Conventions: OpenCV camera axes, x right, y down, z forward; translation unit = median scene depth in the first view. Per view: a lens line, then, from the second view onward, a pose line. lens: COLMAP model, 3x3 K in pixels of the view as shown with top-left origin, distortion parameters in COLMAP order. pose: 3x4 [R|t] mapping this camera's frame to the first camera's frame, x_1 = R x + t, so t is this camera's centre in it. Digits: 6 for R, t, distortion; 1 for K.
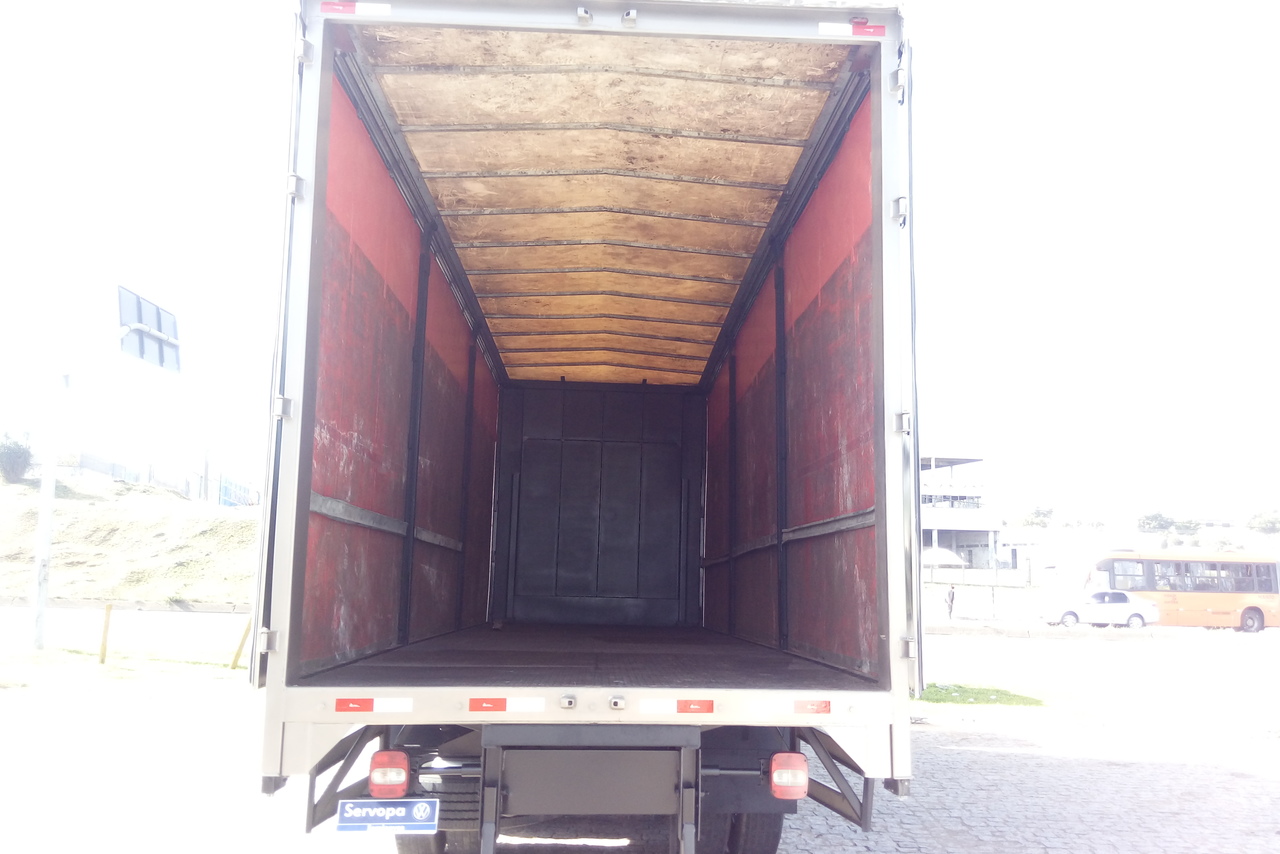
lens RADIAL K [[1010.0, 0, 647.3], [0, 1010.0, 430.9], [0, 0, 1]] dist [0.067971, -0.118240]
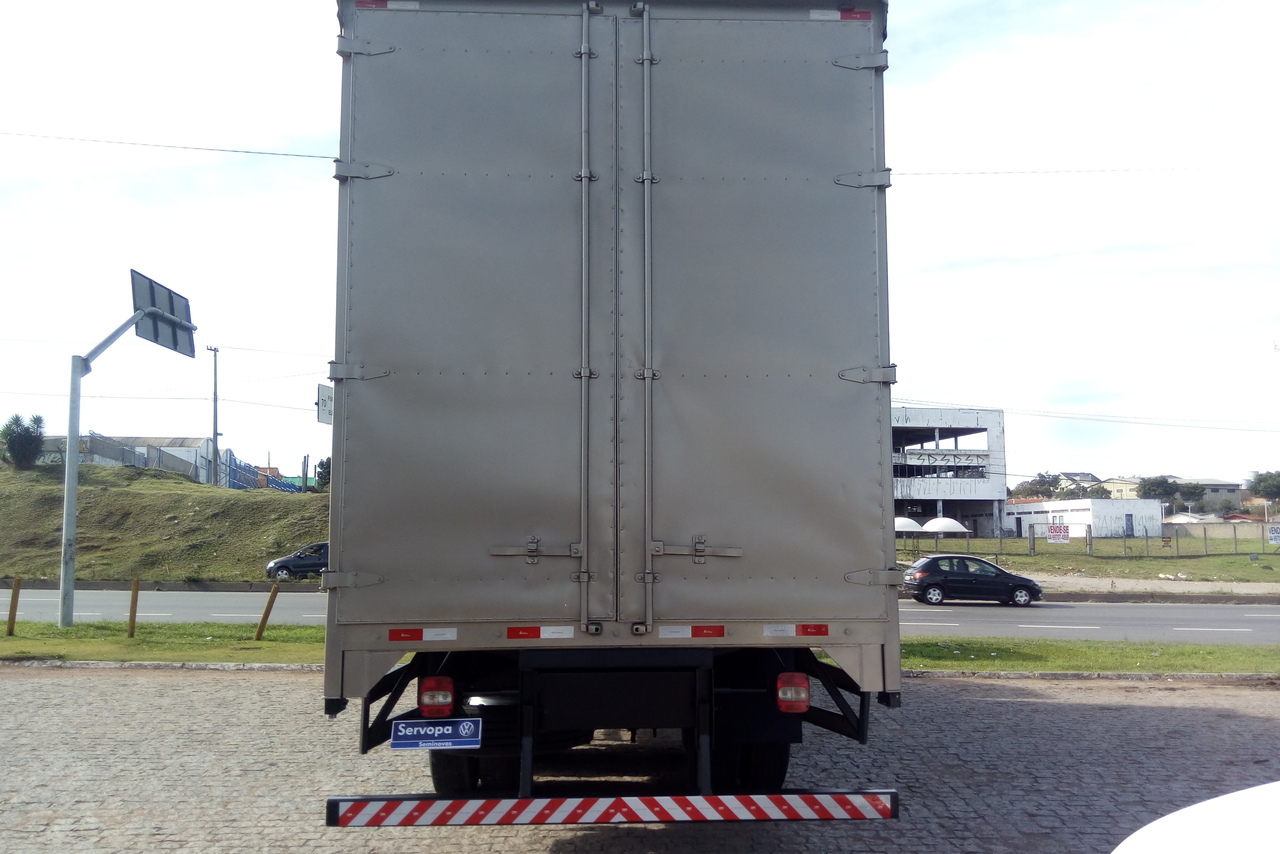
lens RADIAL K [[1072.2, 0, 642.1], [0, 1072.2, 460.1], [0, 0, 1]] dist [0.095072, -0.199207]
pose [[0.999806, -0.019335, -0.003711, -0.012306], [0.019455, 0.999173, 0.035704, 0.026481], [0.003018, -0.035769, 0.999356, -0.126780]]
